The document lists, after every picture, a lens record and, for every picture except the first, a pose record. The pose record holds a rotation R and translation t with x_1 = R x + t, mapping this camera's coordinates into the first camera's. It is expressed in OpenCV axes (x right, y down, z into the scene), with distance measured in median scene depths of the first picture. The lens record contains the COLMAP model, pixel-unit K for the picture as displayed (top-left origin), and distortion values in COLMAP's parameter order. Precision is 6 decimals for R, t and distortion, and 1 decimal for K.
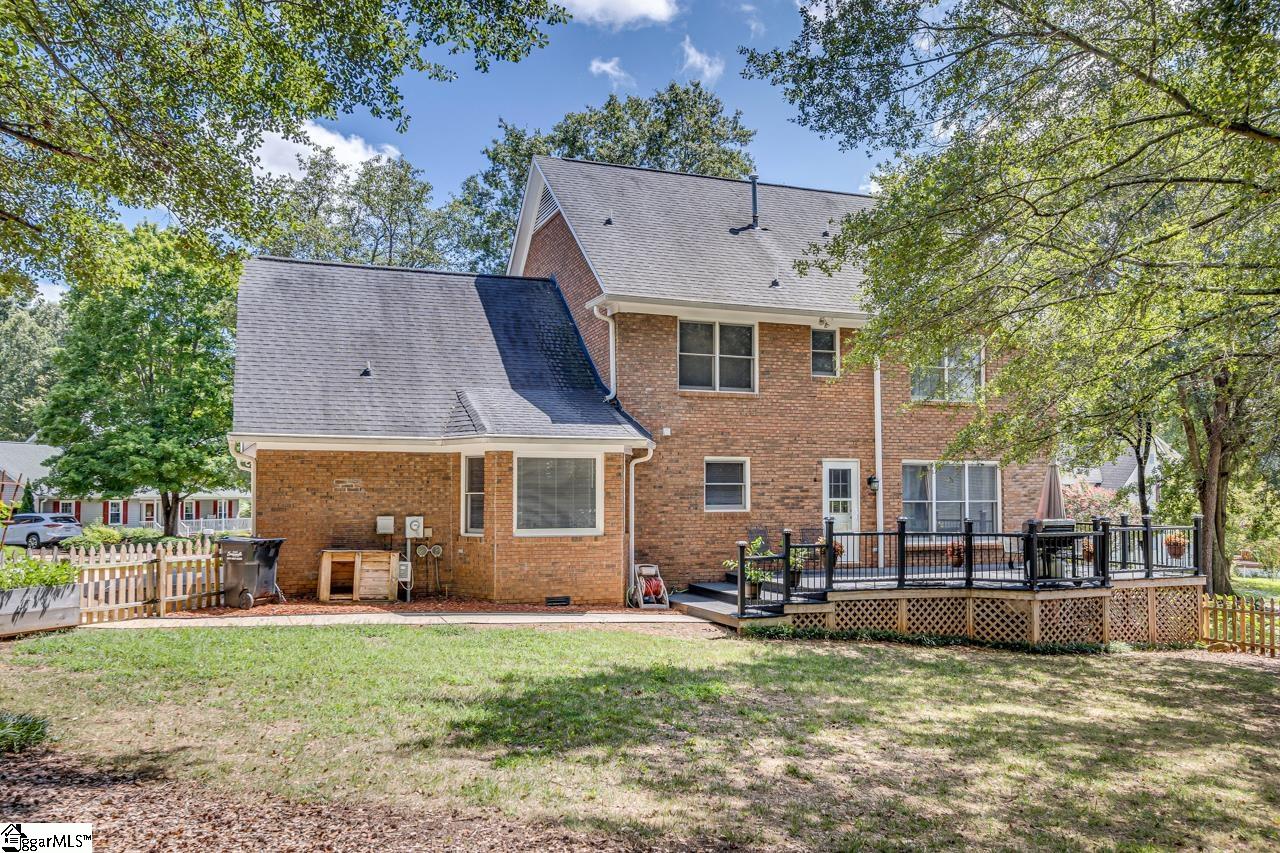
lens RADIAL K [[972.3, 0, 641.7], [0, 972.3, 429.8], [0, 0, 1]] dist [0.012104, 0.000057]
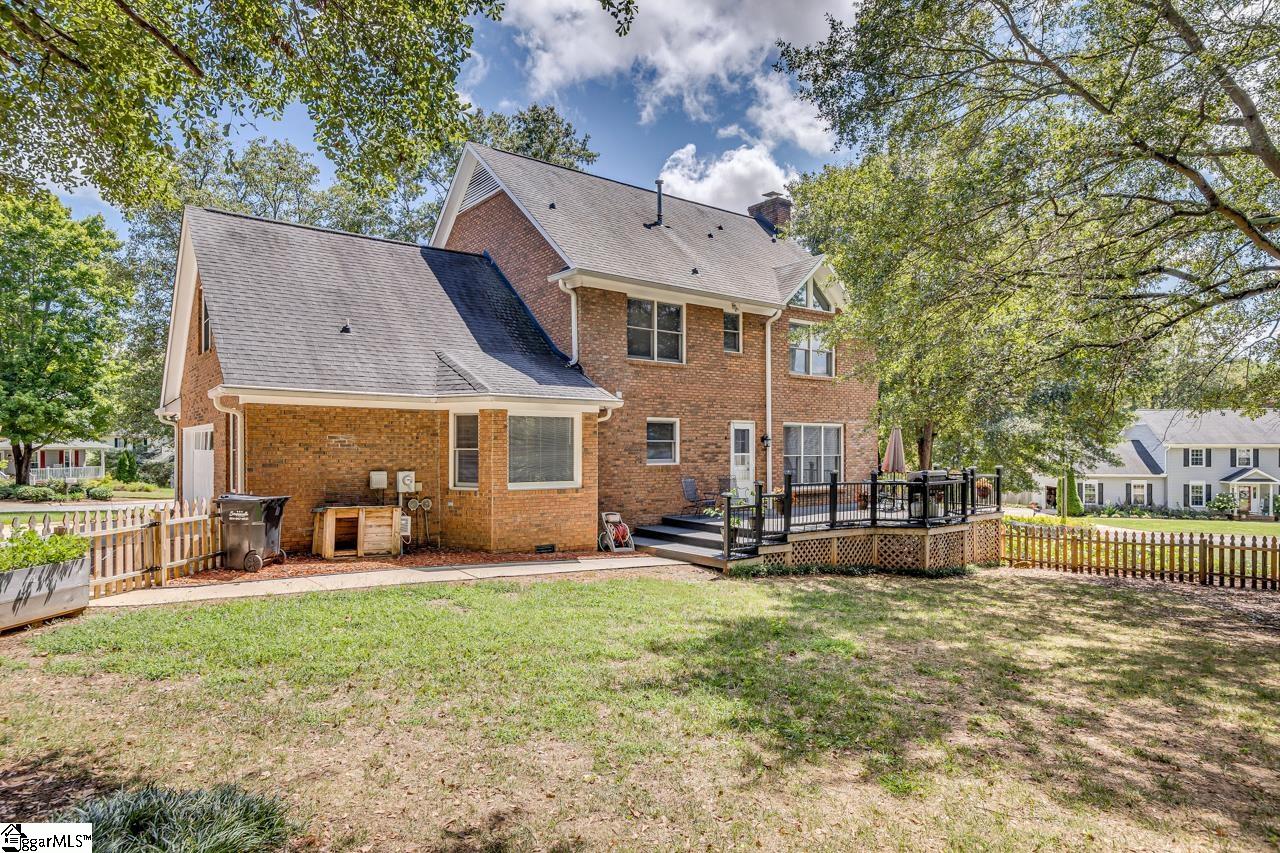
lens RADIAL K [[736.2, 0, 640.0], [0, 736.2, 426.5], [0, 0, 1]] dist [0.004211, 0.001704]
pose [[0.962064, 0.011395, 0.272587, -0.203223], [-0.022284, 0.999071, 0.036882, 0.007165], [-0.271913, -0.041557, 0.961424, 0.181938]]
